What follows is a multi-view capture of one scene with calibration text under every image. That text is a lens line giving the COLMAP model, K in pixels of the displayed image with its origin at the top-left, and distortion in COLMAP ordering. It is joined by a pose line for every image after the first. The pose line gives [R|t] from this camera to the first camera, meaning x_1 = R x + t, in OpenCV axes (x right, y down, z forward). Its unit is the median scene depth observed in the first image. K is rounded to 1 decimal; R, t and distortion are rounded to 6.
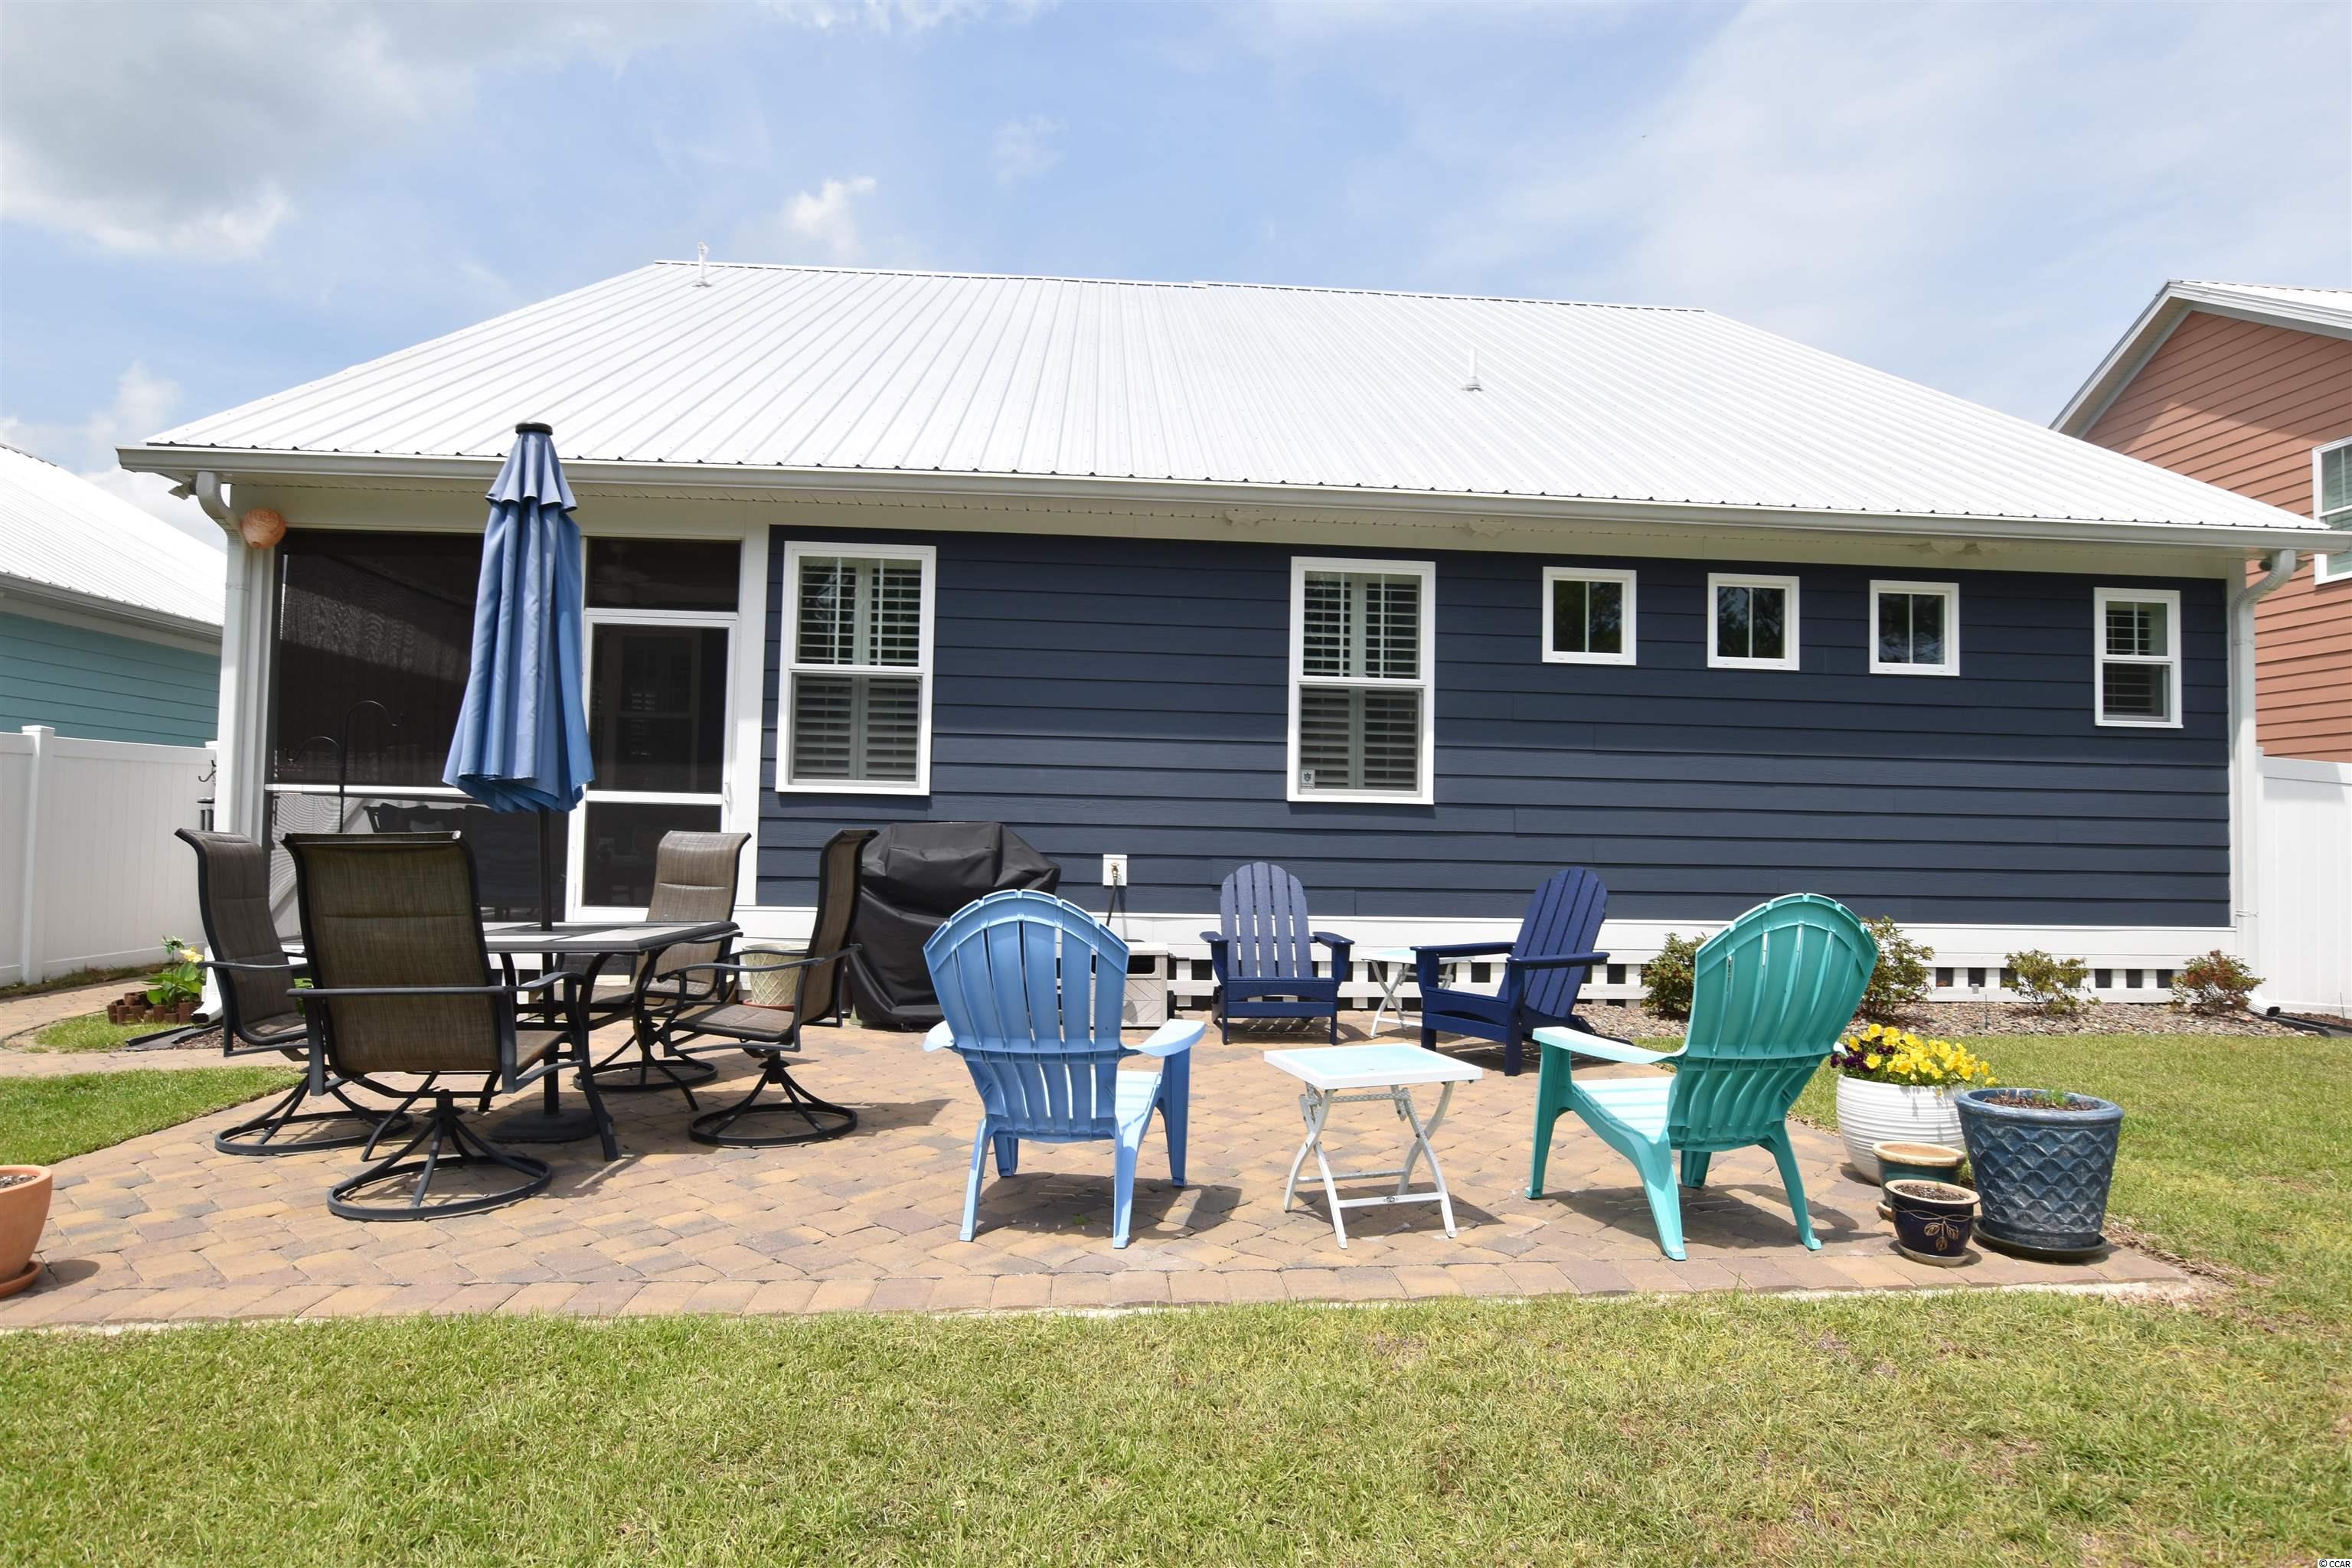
lens RADIAL K [[1191.0, 0, 1172.4], [0, 1191.0, 792.7], [0, 0, 1]] dist [-0.021885, 0.000391]
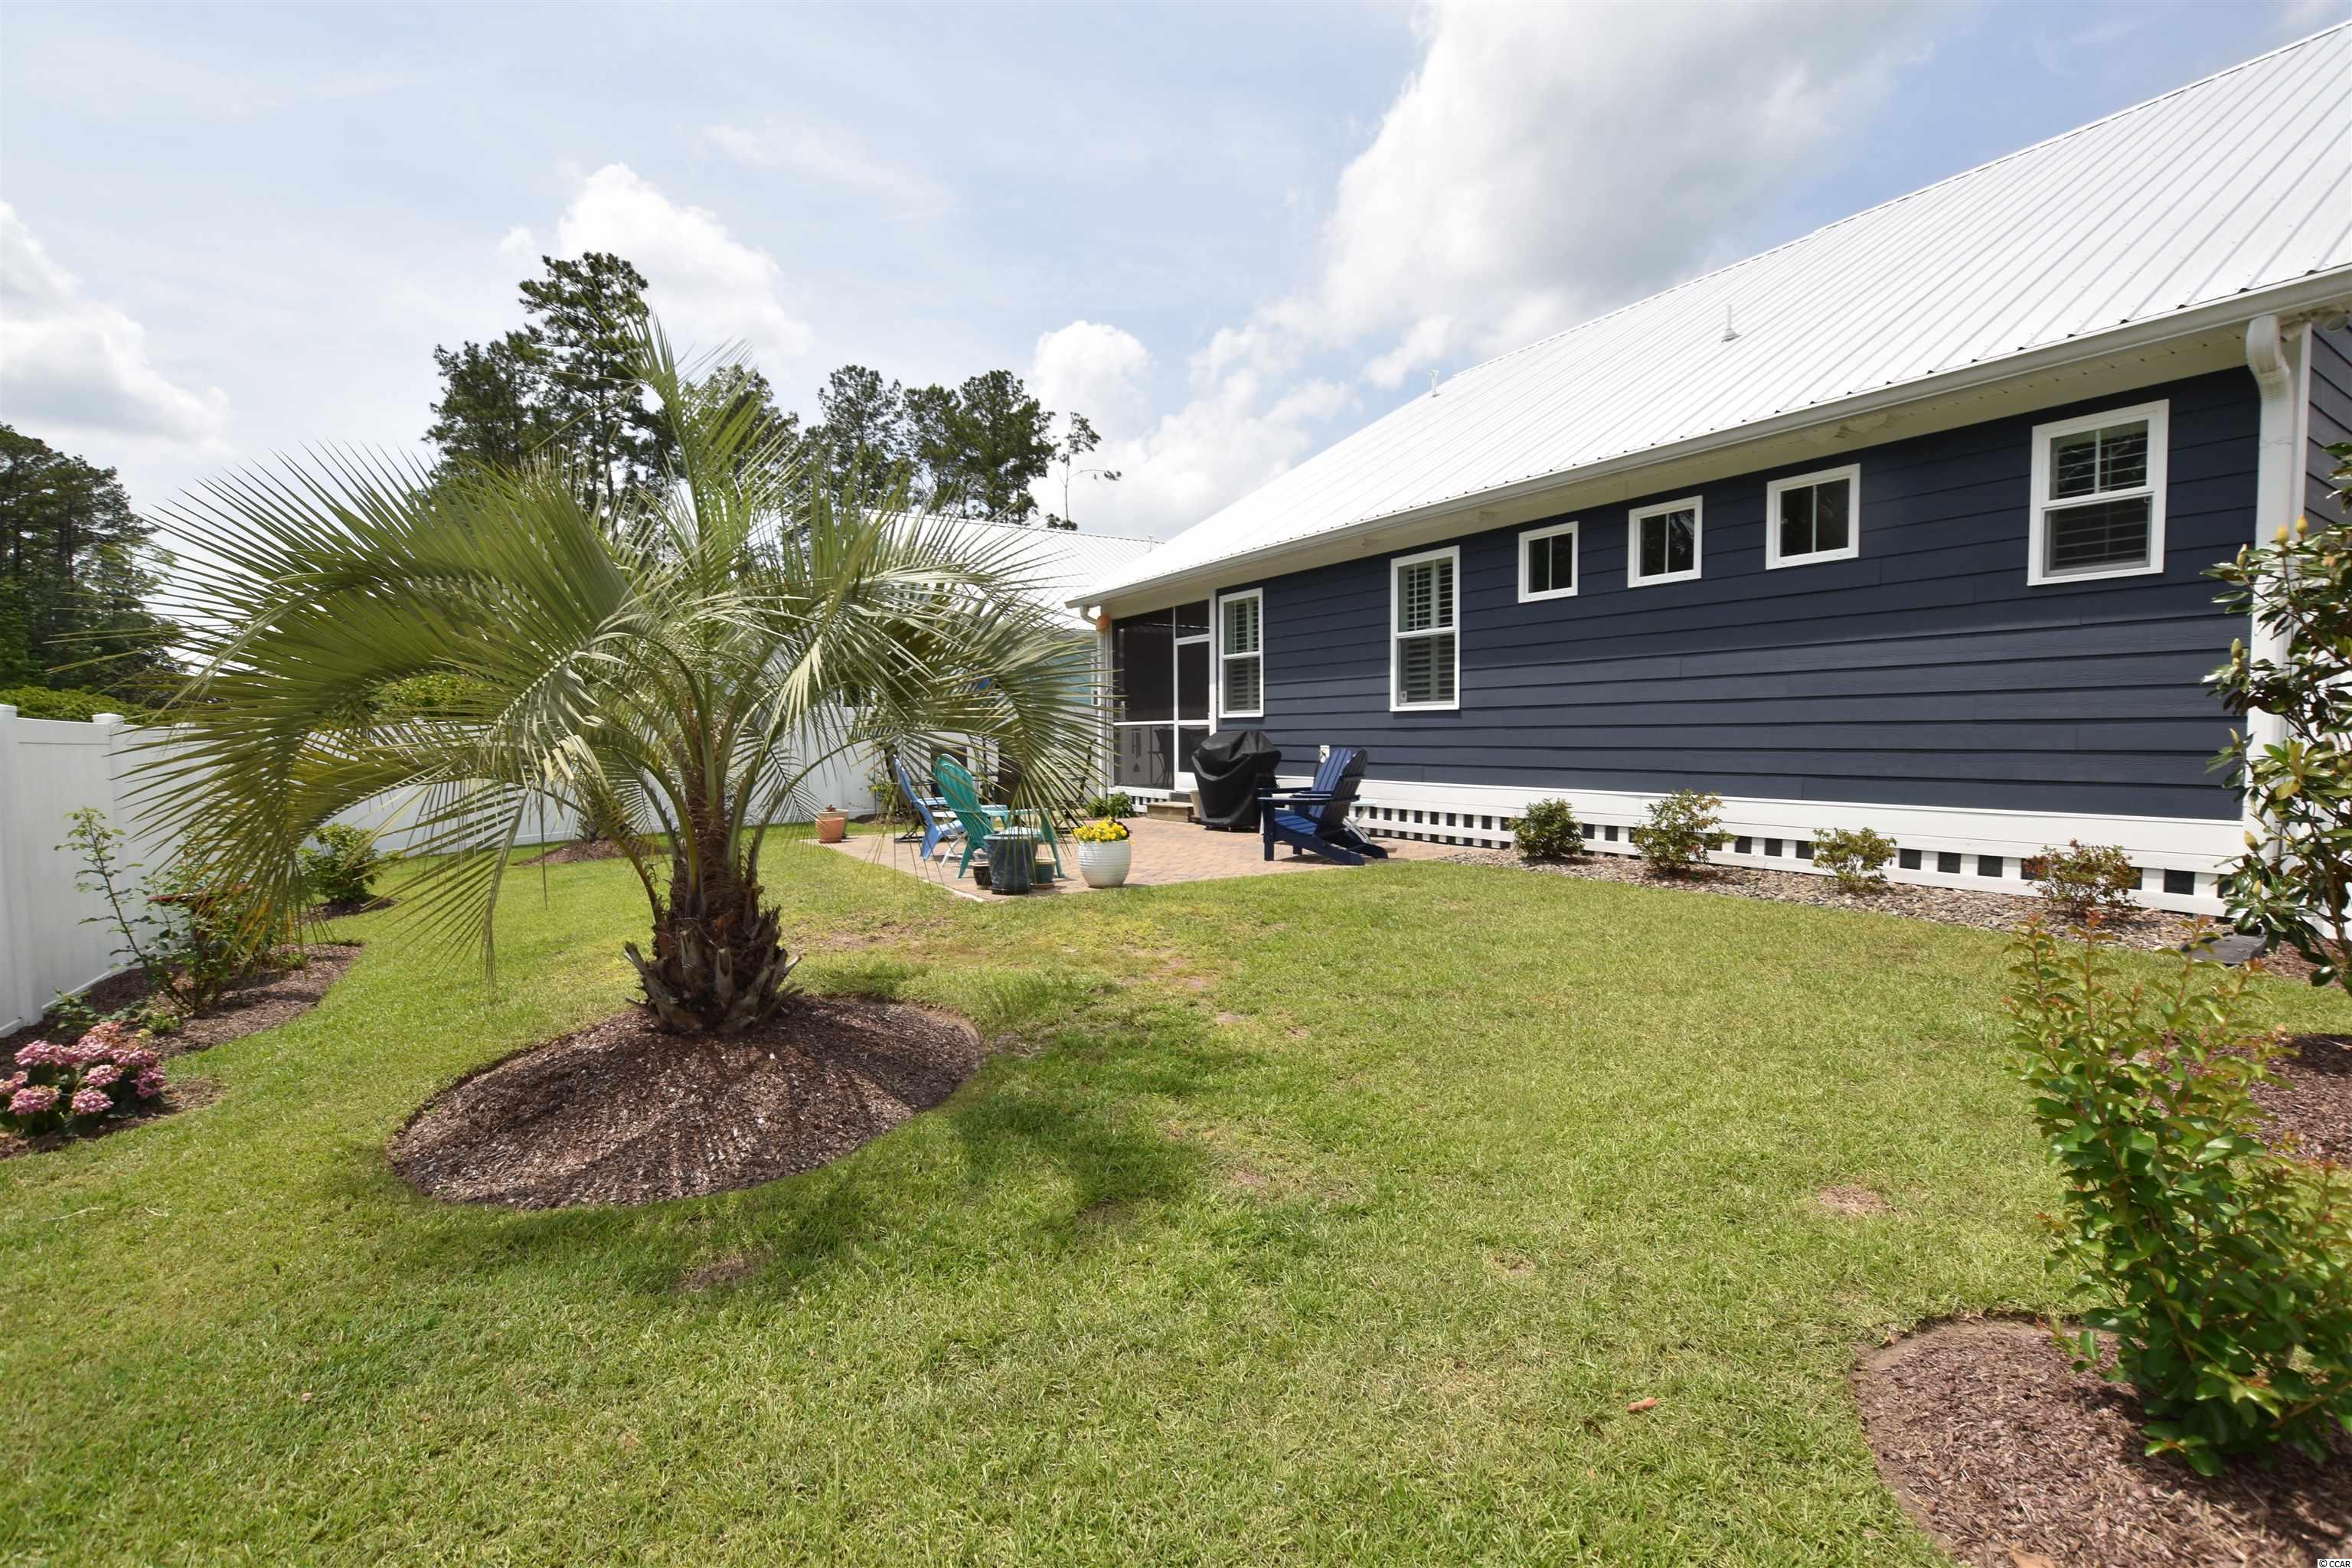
lens RADIAL K [[1031.0, 0, 1186.7], [0, 1031.0, 792.0], [0, 0, 1]] dist [-0.026407, 0.000337]
pose [[0.479362, 0.024680, -0.877270, 1.187461], [0.049205, 0.997276, 0.054943, 0.025477], [0.876237, -0.069504, 0.476842, 0.072902]]
